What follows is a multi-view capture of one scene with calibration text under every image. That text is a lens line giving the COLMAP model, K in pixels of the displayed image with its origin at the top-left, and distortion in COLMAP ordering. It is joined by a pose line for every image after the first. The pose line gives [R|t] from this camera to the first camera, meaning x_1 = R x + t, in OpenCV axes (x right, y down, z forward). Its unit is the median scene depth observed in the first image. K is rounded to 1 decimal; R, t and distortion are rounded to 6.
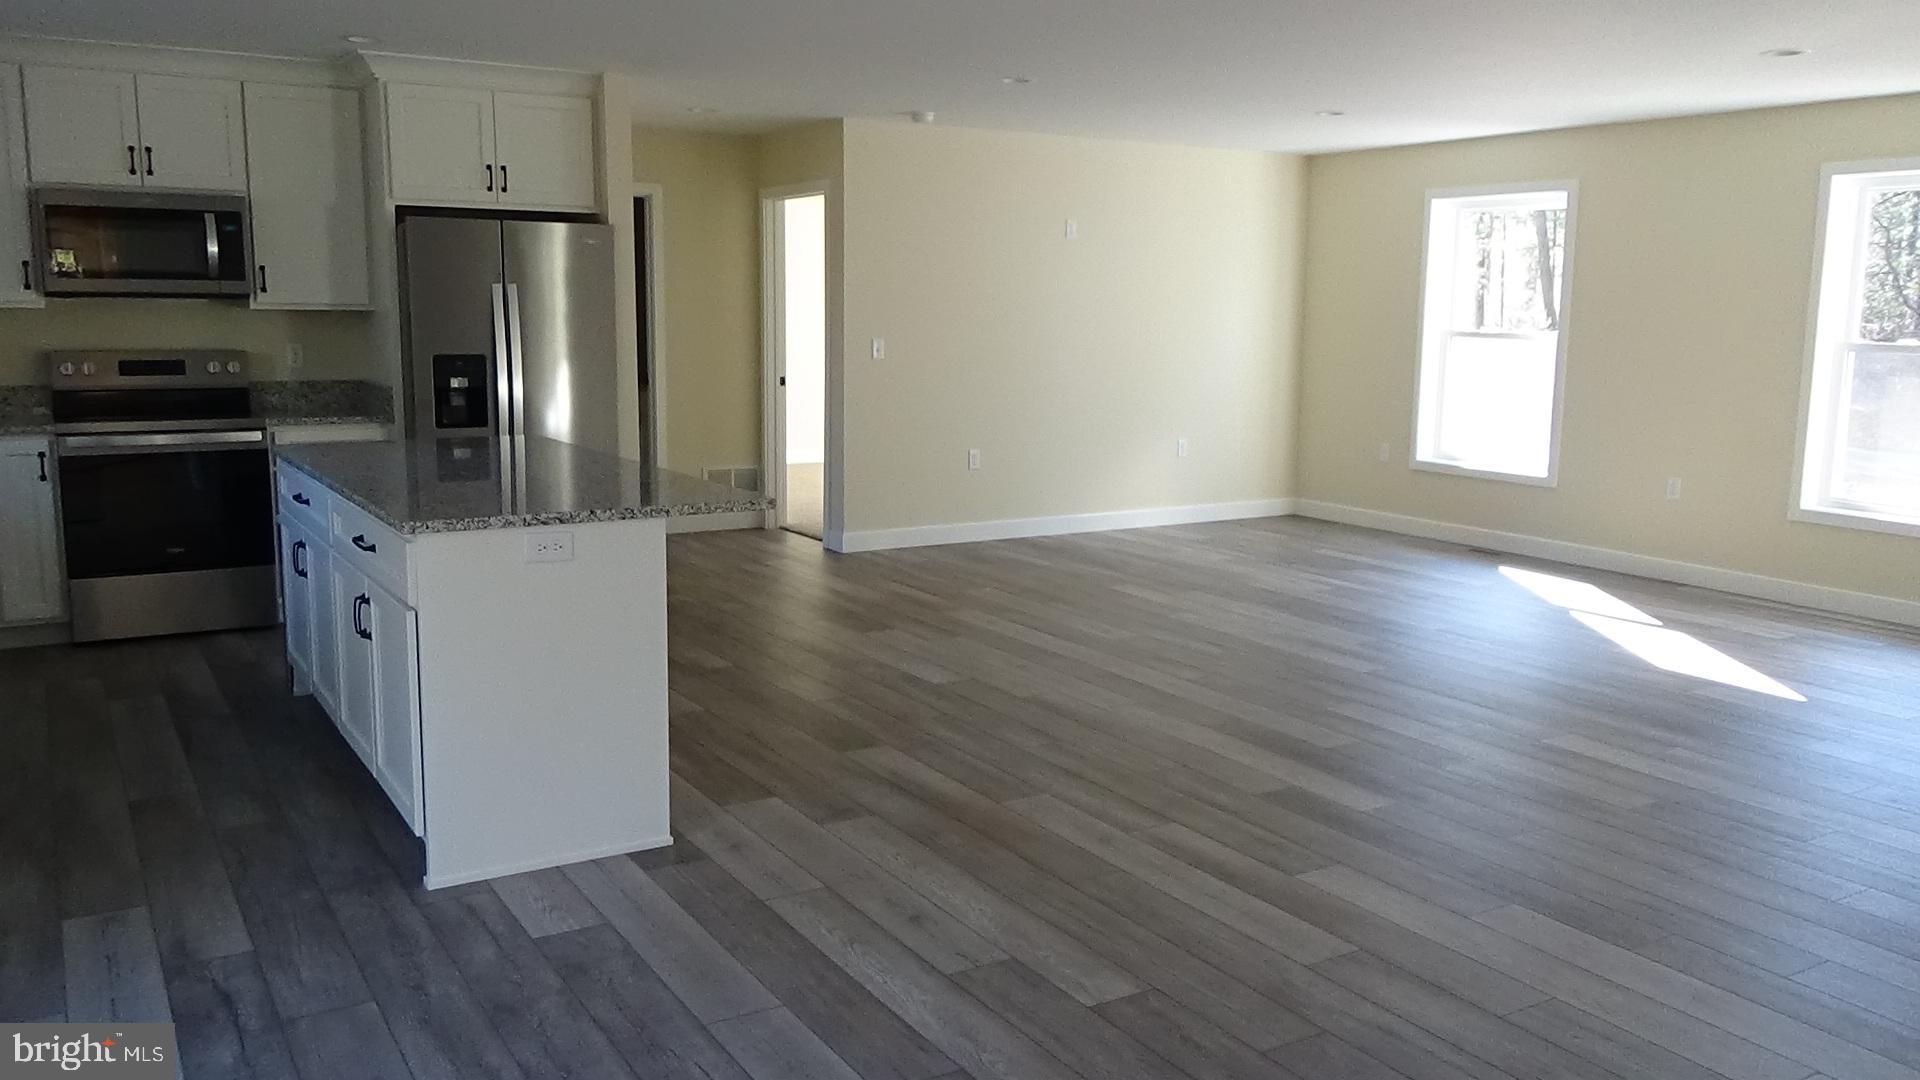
lens RADIAL K [[1541.2, 0, 945.5], [0, 1541.2, 541.7], [0, 0, 1]] dist [0.032450, -0.009834]
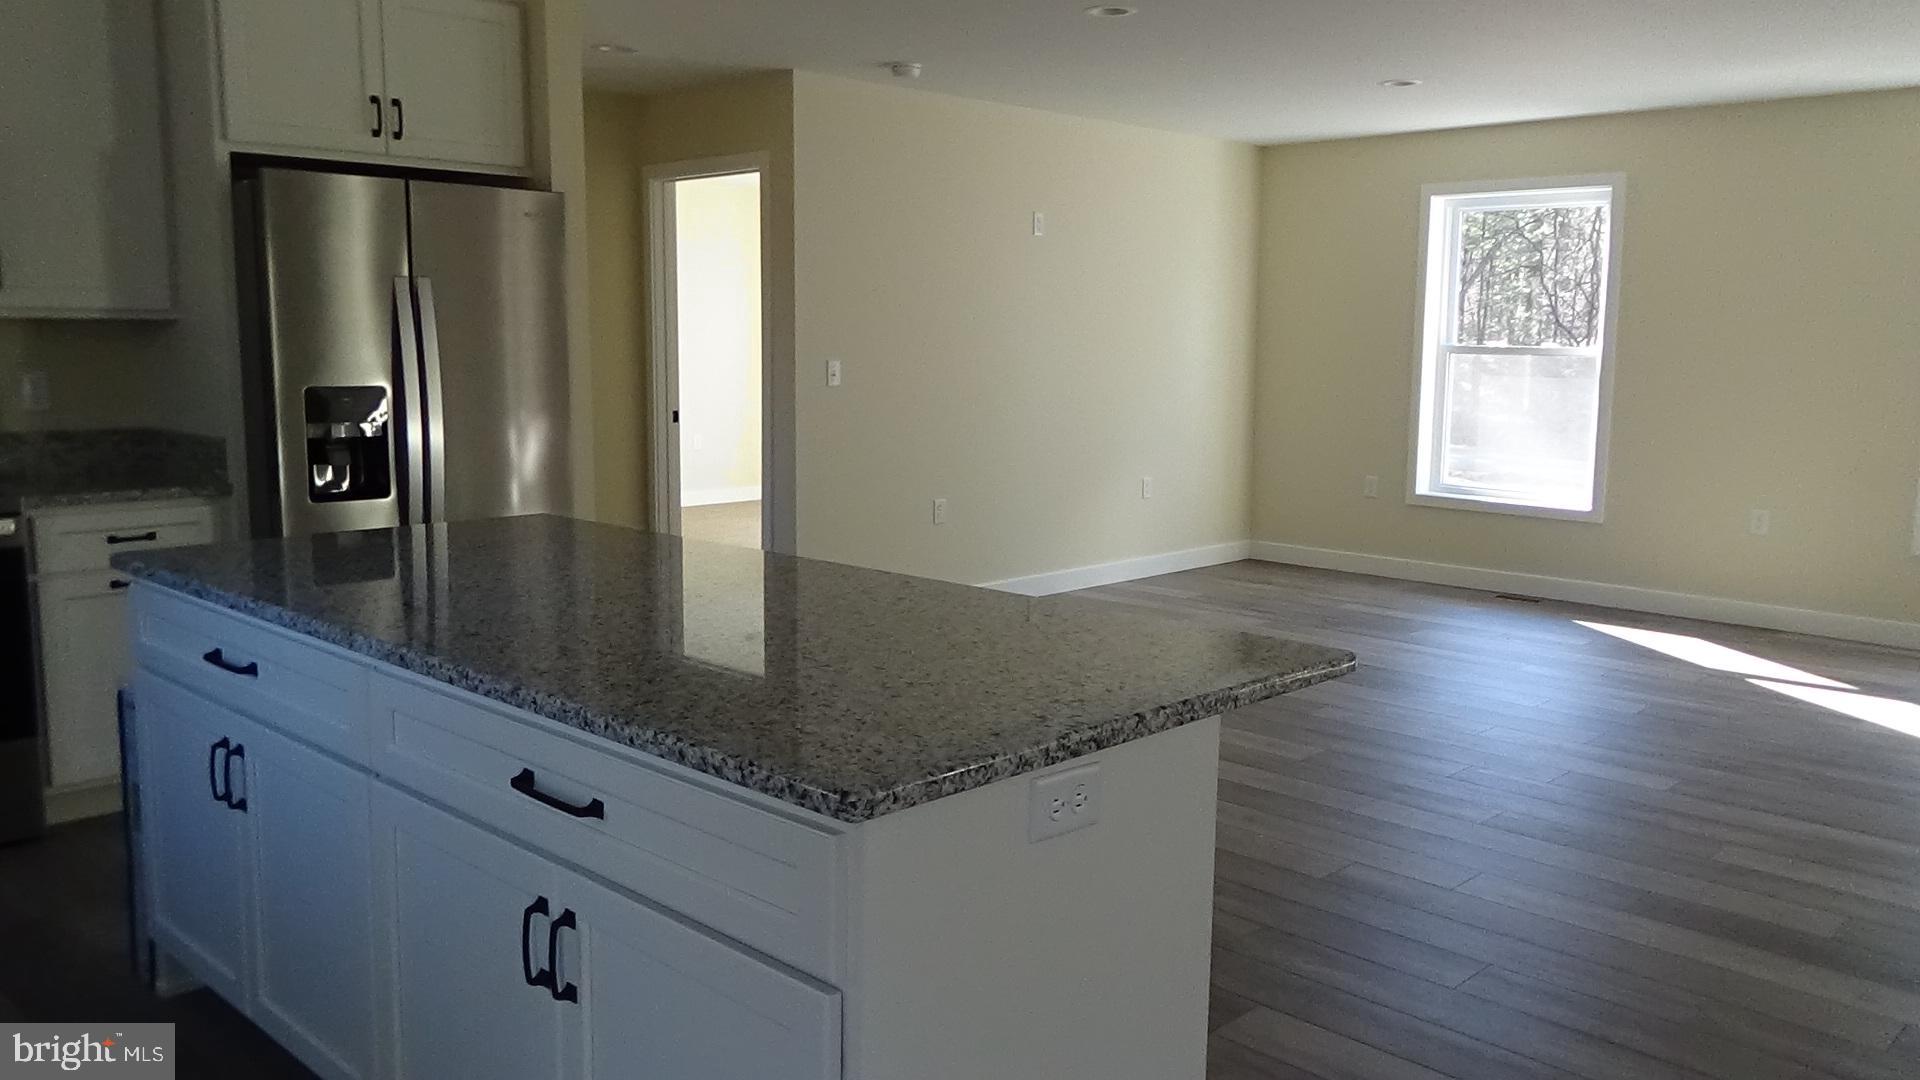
lens RADIAL K [[1541.2, 0, 968.6], [0, 1541.2, 531.0], [0, 0, 1]] dist [0.032450, -0.009834]
pose [[0.969058, -0.034703, 0.244381, -0.179954], [0.040089, 0.999050, -0.017100, -0.032056], [-0.243556, 0.026368, 0.969528, 0.254551]]
